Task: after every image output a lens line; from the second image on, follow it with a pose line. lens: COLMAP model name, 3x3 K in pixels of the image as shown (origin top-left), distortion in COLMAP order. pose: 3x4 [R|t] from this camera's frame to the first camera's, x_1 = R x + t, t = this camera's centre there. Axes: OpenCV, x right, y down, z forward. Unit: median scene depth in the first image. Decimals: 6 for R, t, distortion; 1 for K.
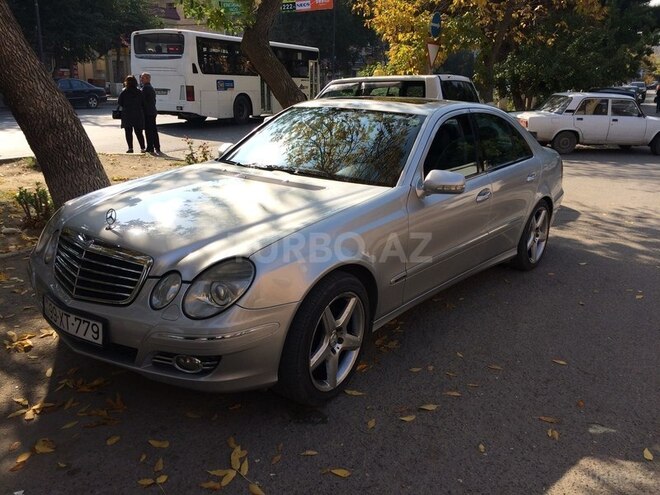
lens RADIAL K [[546.3, 0, 330.0], [0, 546.3, 247.5], [0, 0, 1]] dist [0.066401, -0.113574]
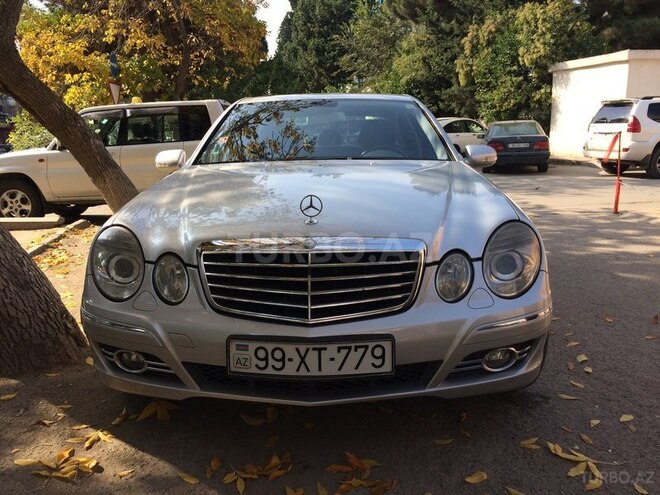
lens RADIAL K [[546.3, 0, 330.0], [0, 546.3, 247.5], [0, 0, 1]] dist [0.066401, -0.113574]
pose [[0.809158, -0.153176, 0.567275, -0.361055], [0.201015, 0.979335, -0.022286, 0.008347], [-0.552138, 0.132064, 0.823227, 0.186465]]
